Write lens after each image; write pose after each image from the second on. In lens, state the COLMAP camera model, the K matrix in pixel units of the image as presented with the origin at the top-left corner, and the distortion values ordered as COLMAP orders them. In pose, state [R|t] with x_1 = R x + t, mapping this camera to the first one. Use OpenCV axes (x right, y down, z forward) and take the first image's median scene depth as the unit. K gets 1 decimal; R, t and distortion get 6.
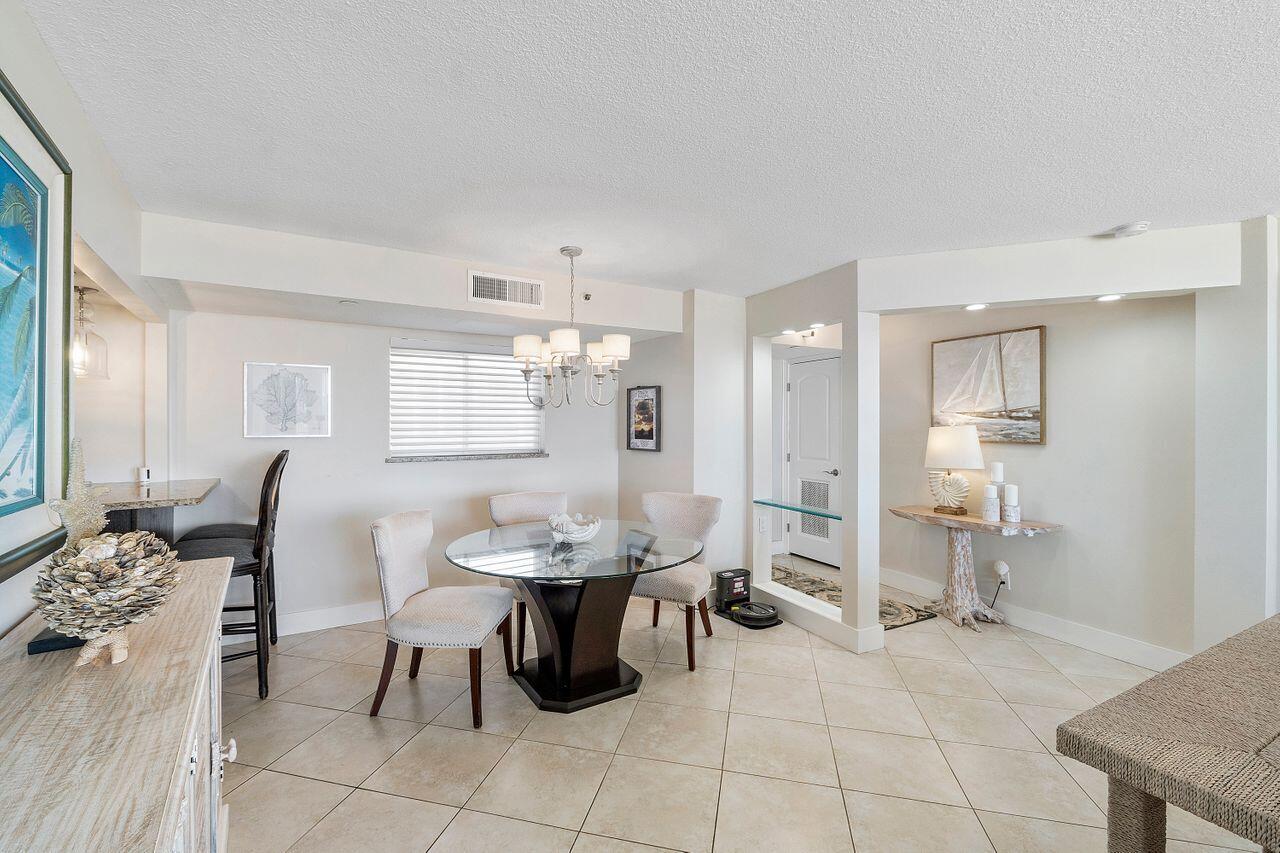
lens RADIAL K [[539.3, 0, 627.6], [0, 539.3, 423.4], [0, 0, 1]] dist [-0.006950, 0.000182]
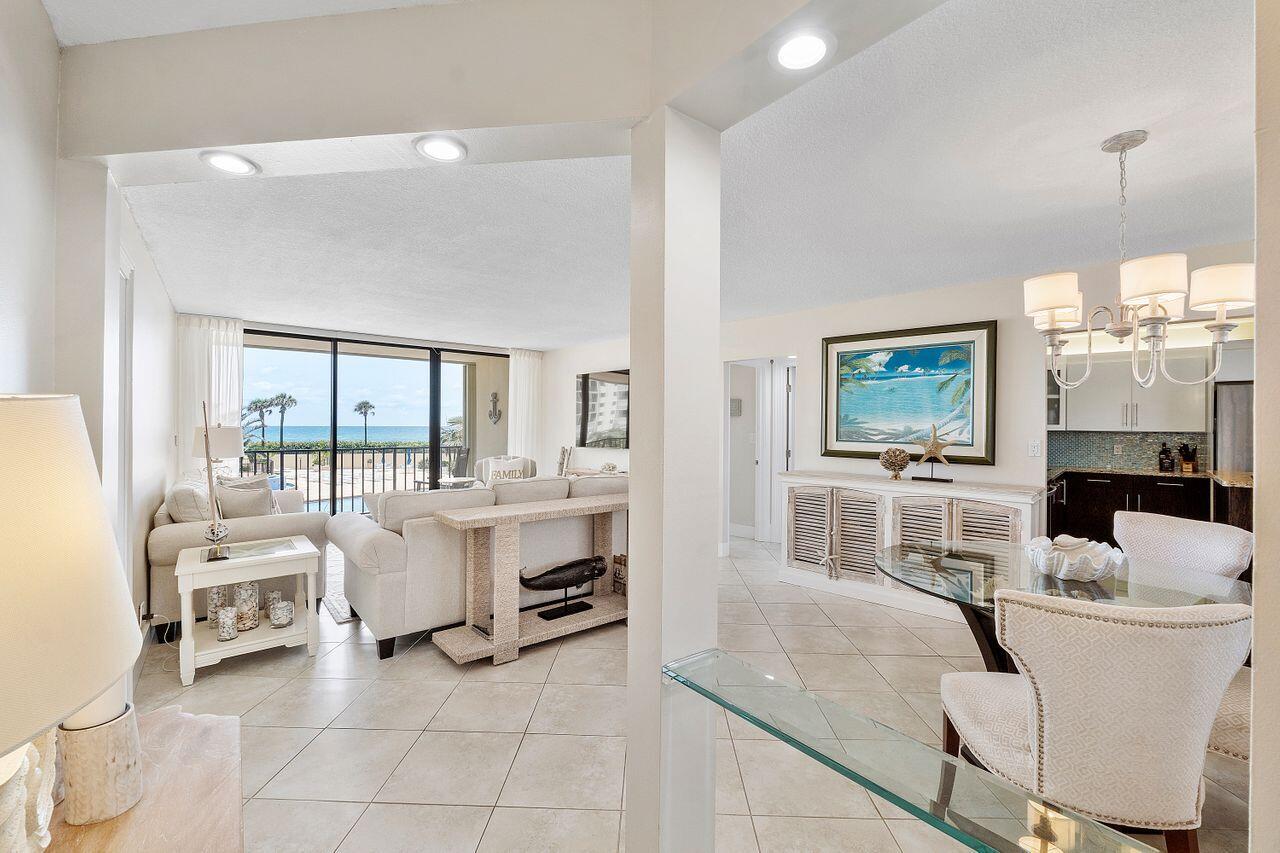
lens RADIAL K [[539.3, 0, 627.6], [0, 539.3, 423.4], [0, 0, 1]] dist [-0.006950, 0.000182]
pose [[-0.979843, -0.003513, -0.199739, 0.440179], [-0.002899, 0.999990, -0.003364, 0.011363], [0.199749, -0.002717, -0.979843, 1.127349]]
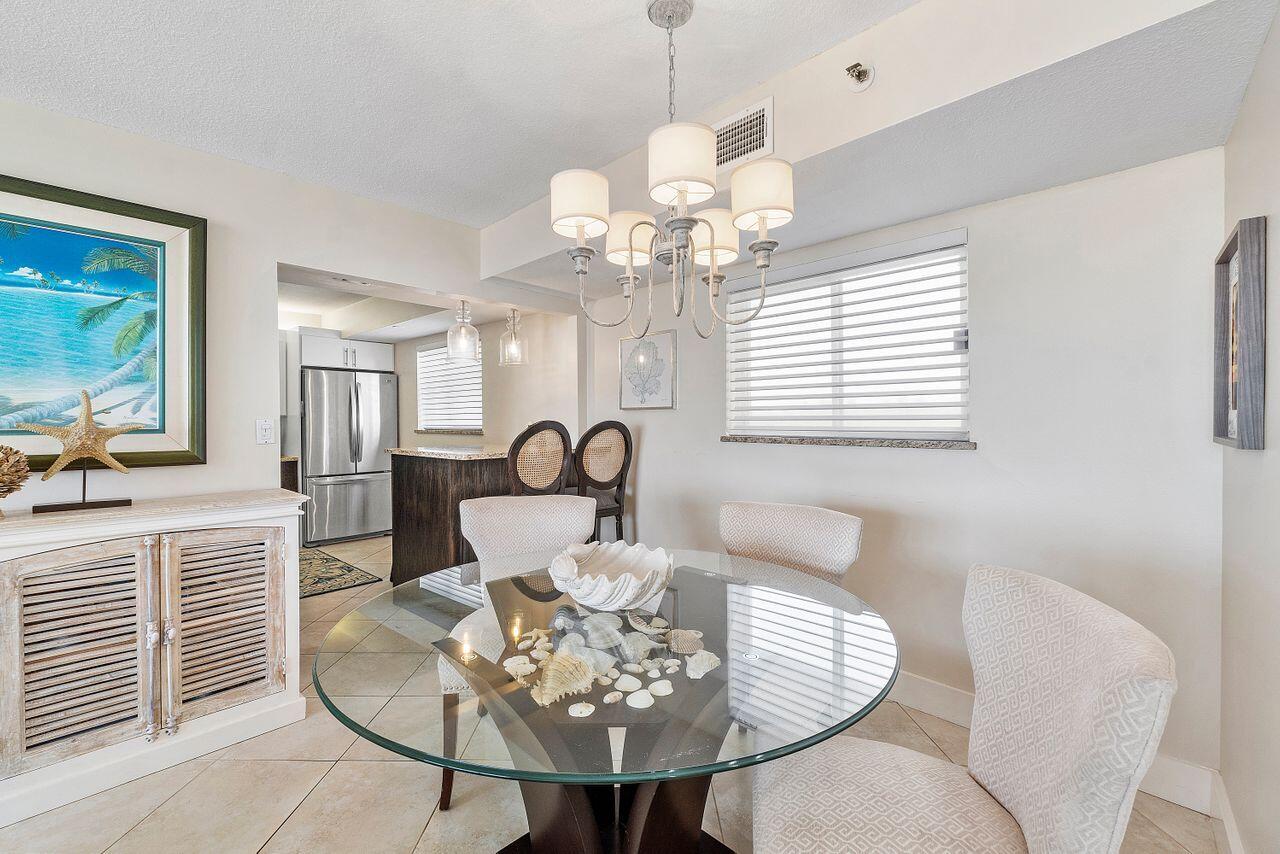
lens RADIAL K [[539.3, 0, 627.6], [0, 539.3, 423.9], [0, 0, 1]] dist [-0.006950, 0.000182]
pose [[0.227448, 0.009975, -0.973739, 0.269713], [0.006959, 0.999905, 0.011869, 0.034707], [0.973765, -0.009475, 0.227357, 0.642476]]
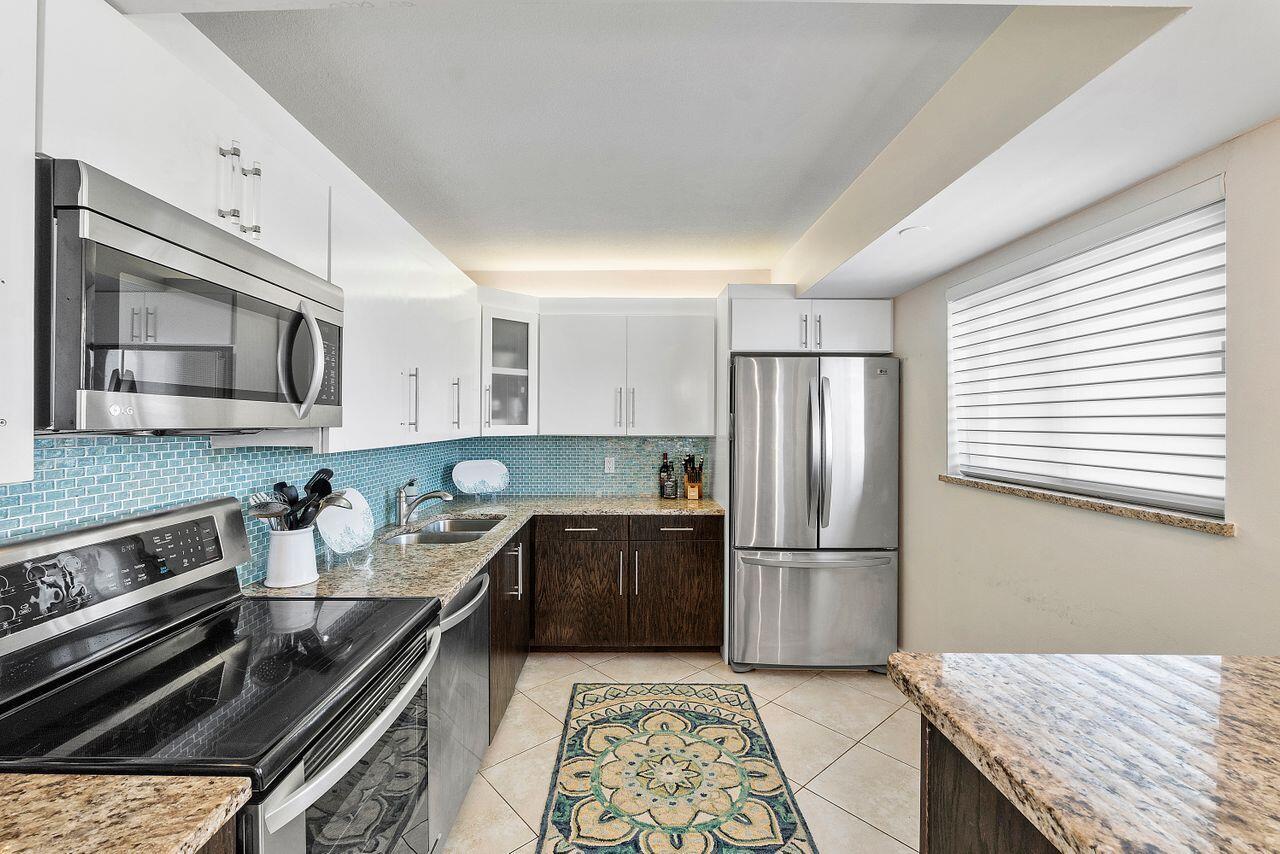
lens RADIAL K [[526.8, 0, 630.9], [0, 526.8, 424.8], [0, 0, 1]] dist [-0.034232, 0.000187]
pose [[-0.568054, 0.007376, -0.822958, -0.475485], [0.000393, 0.999962, 0.008691, -0.000356], [0.822991, 0.004614, -0.568036, 0.477265]]
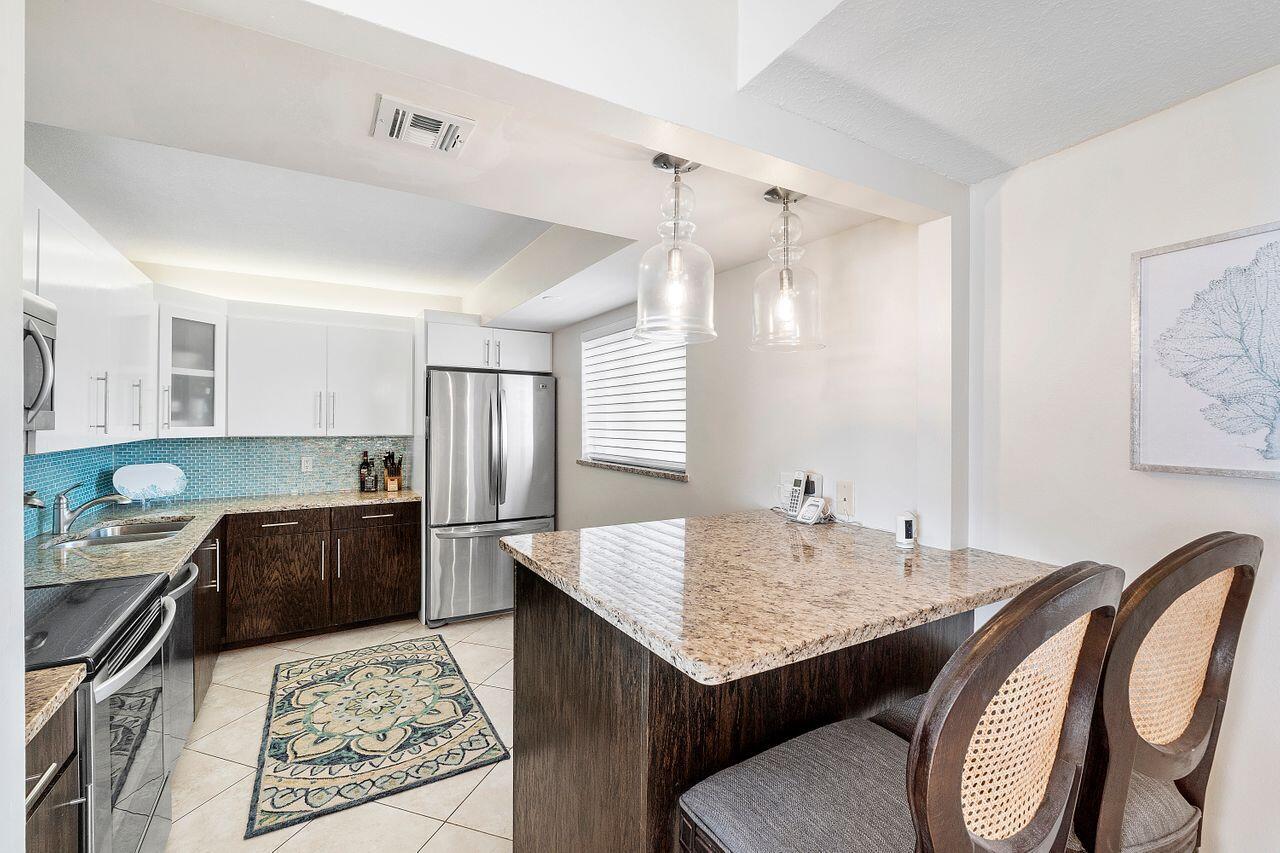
lens RADIAL K [[539.3, 0, 627.6], [0, 539.3, 423.4], [0, 0, 1]] dist [-0.006950, 0.000182]
pose [[-0.074550, 0.006736, -0.997195, -0.280928], [-0.002030, 0.999974, 0.006906, -0.004667], [0.997215, 0.002539, -0.074534, 0.579070]]
